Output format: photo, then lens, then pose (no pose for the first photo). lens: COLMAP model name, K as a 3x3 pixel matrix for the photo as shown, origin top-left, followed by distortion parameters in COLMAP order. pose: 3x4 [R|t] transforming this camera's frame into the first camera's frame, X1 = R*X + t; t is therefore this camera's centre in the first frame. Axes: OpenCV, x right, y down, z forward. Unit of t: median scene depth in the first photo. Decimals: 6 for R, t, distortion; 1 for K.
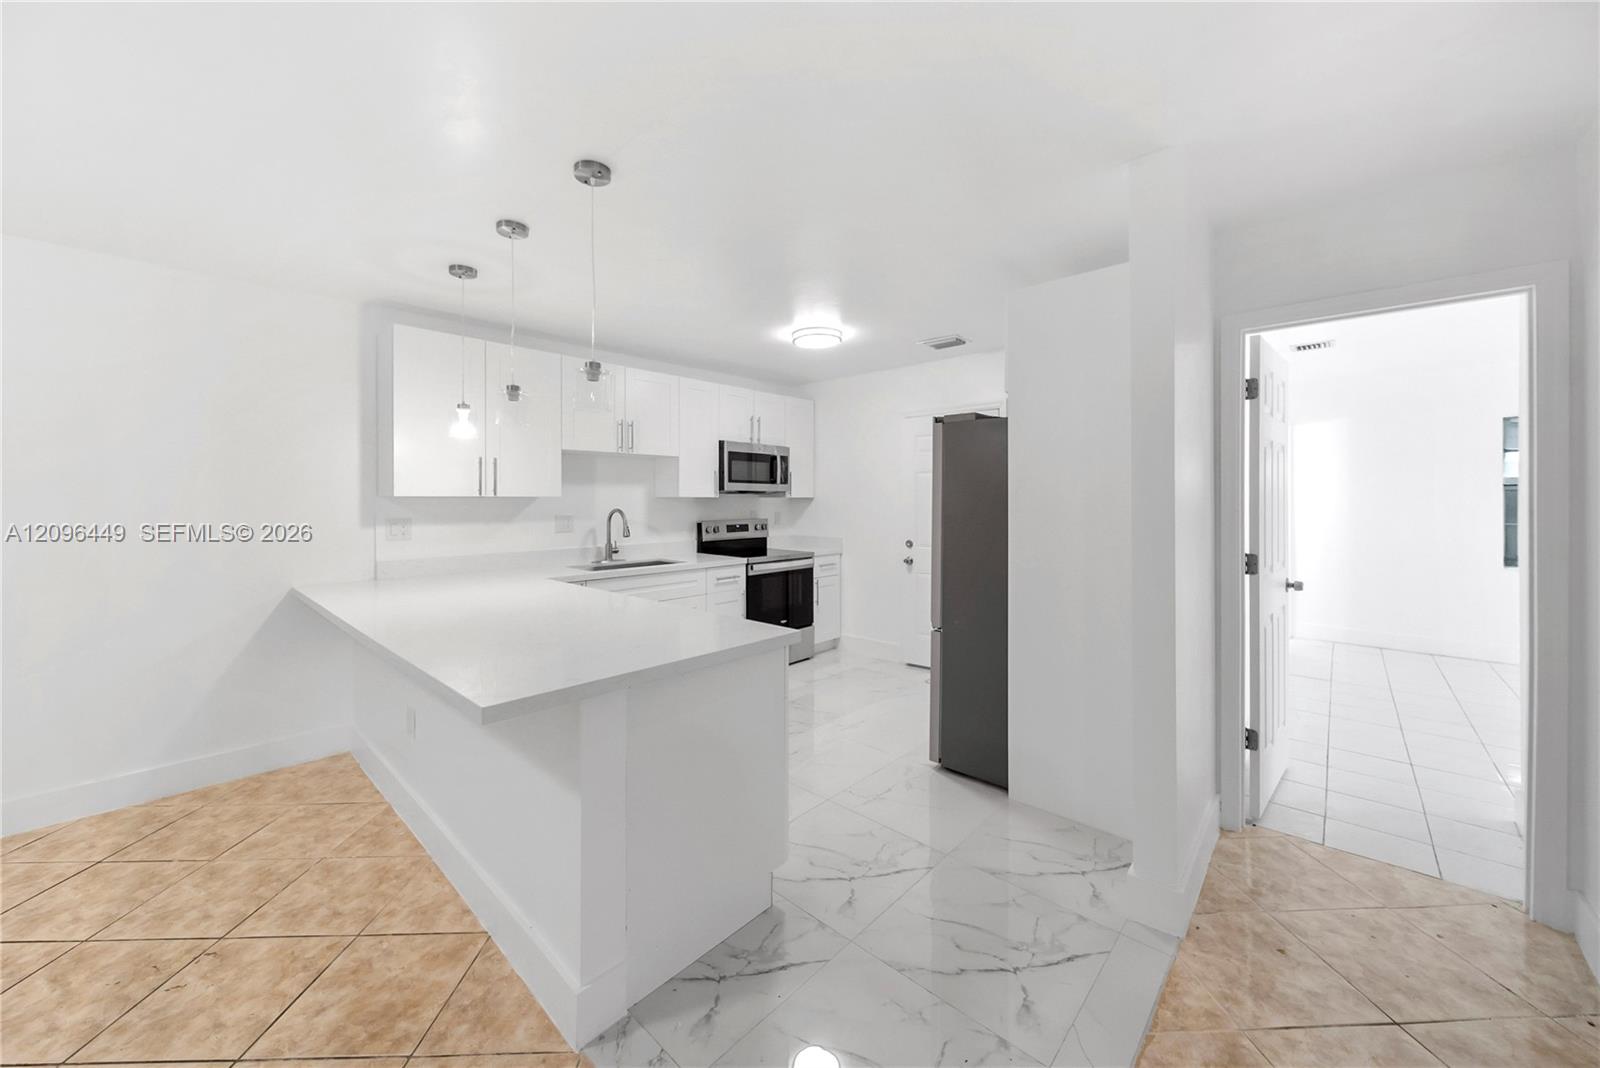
lens RADIAL K [[588.6, 0, 796.1], [0, 588.6, 508.0], [0, 0, 1]] dist [-0.000765, 0.000495]
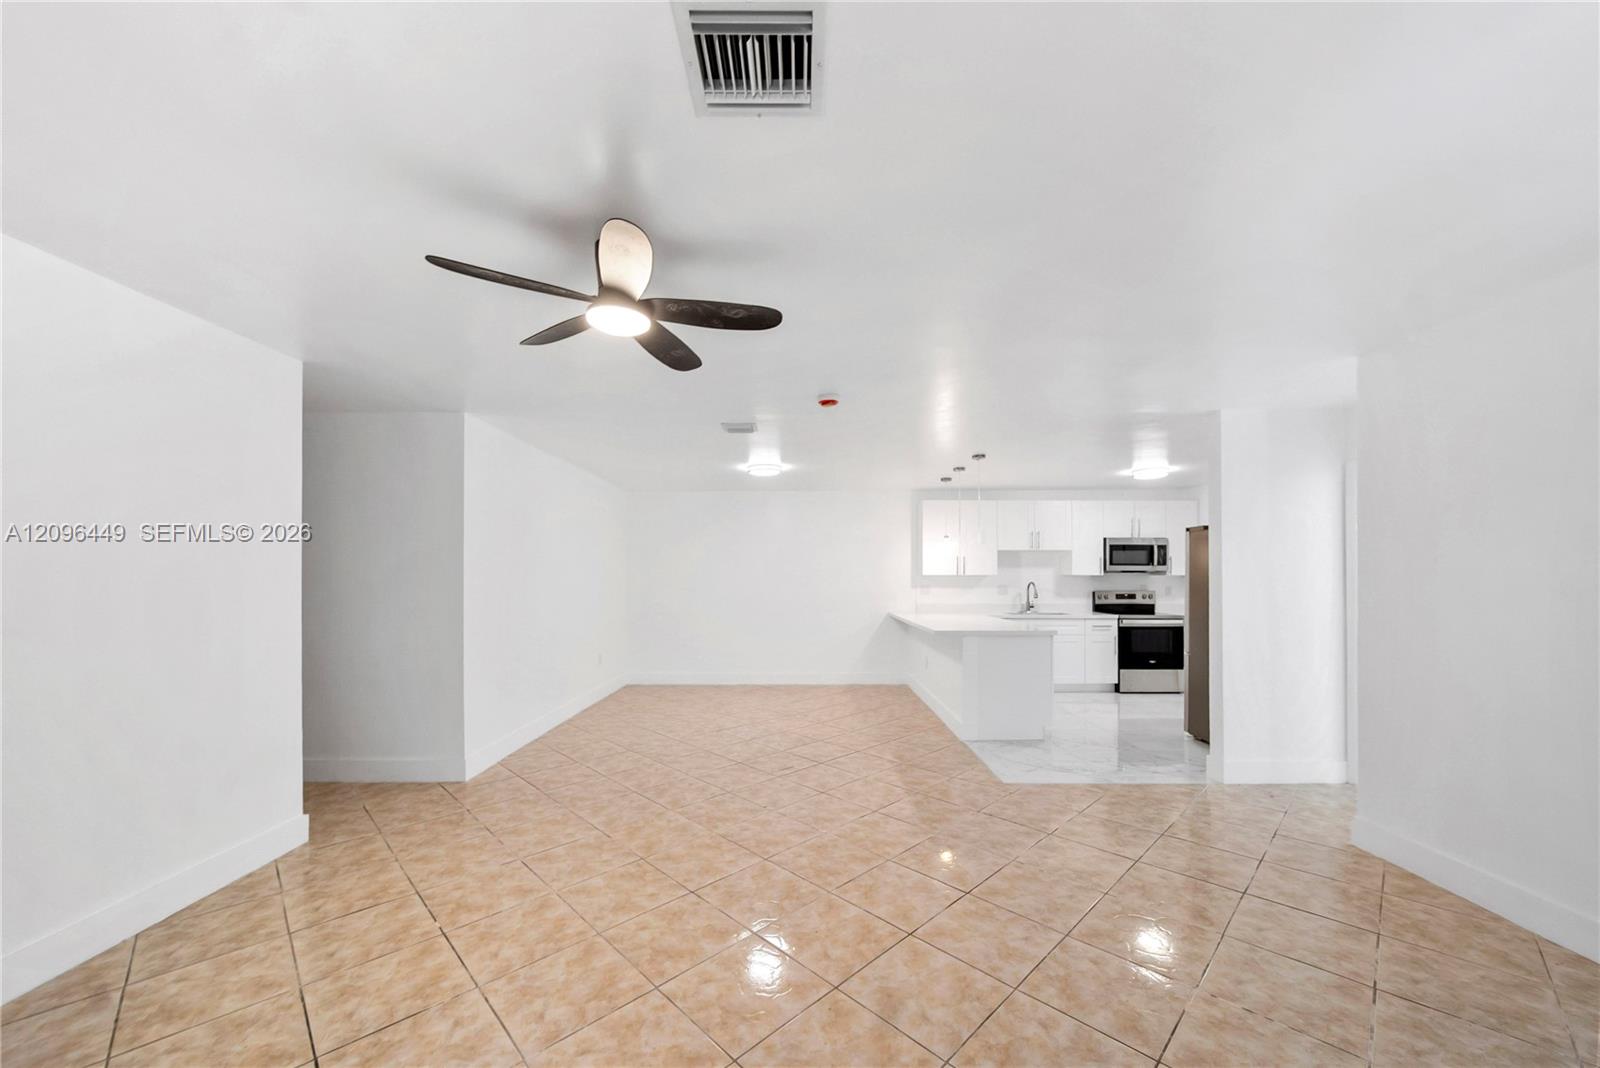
lens RADIAL K [[588.6, 0, 804.8], [0, 588.6, 576.0], [0, 0, 1]] dist [-0.000765, 0.000495]
pose [[0.682305, -0.000995, -0.731067, 0.453155], [-0.010735, 0.999878, -0.011379, 0.009772], [0.730989, 0.015612, 0.682211, -0.602022]]
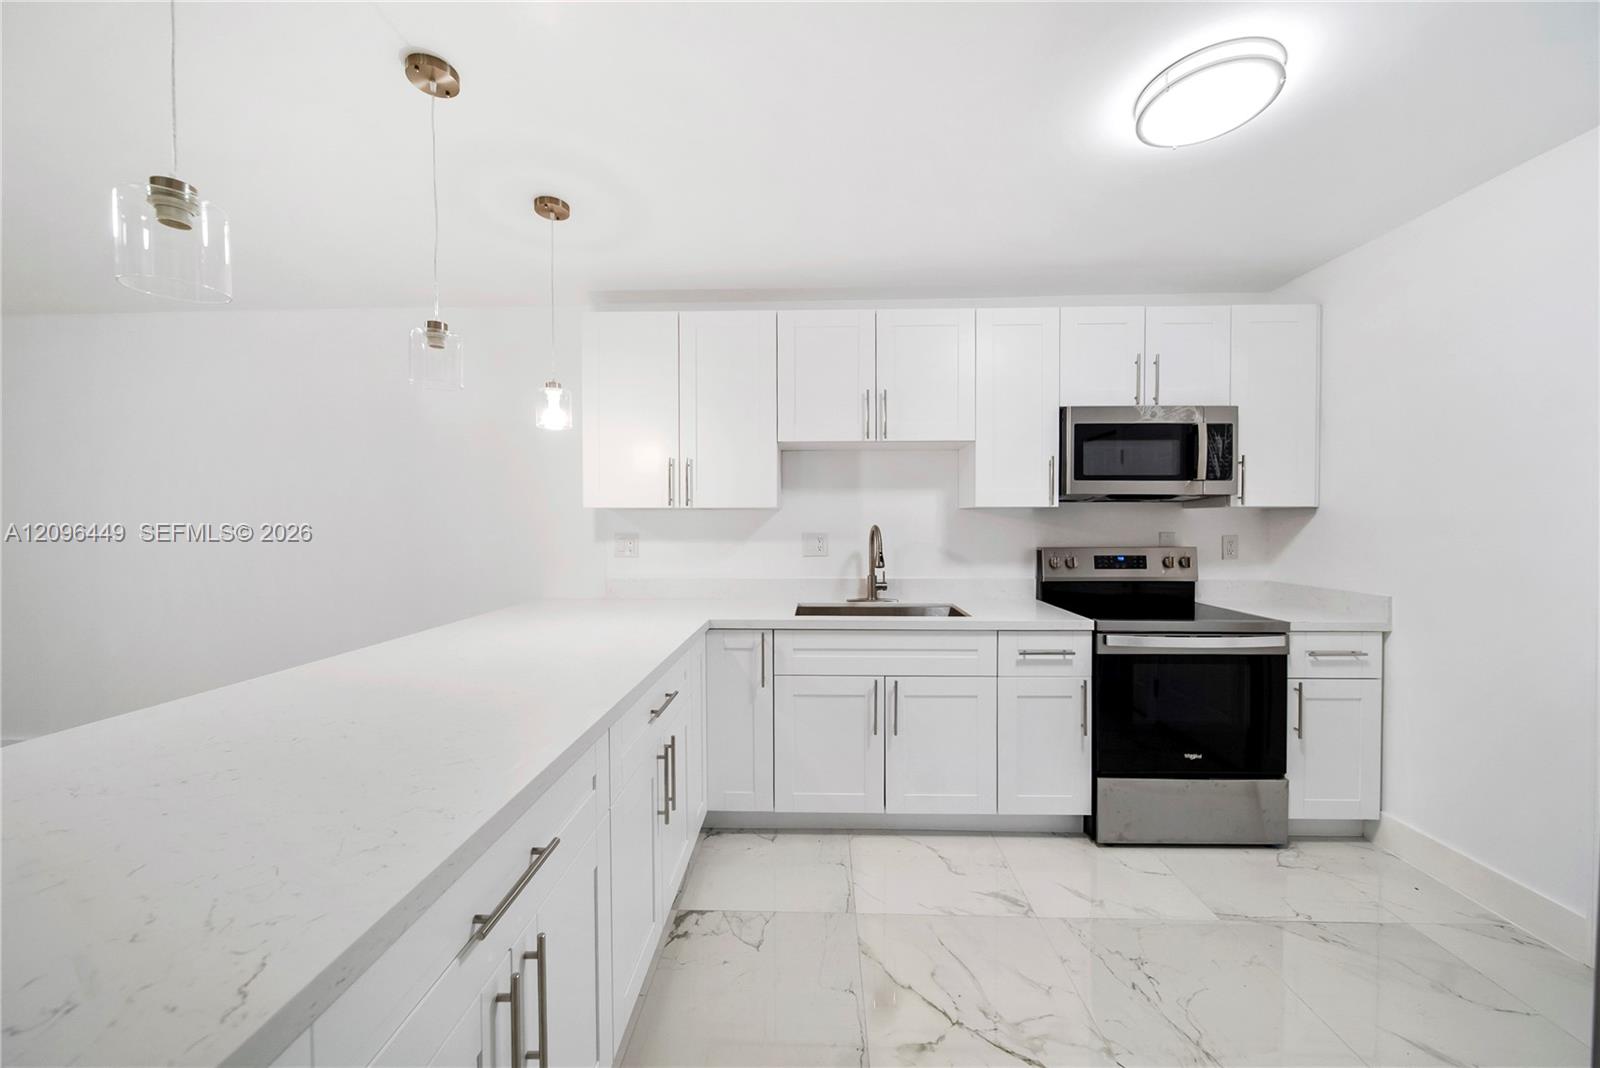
lens RADIAL K [[588.6, 0, 798.2], [0, 588.6, 532.5], [0, 0, 1]] dist [-0.000765, 0.000495]
pose [[0.663476, 0.013318, -0.748079, 0.127788], [-0.010194, 0.999910, 0.008760, 0.004221], [0.748128, 0.001814, 0.663552, 0.429667]]
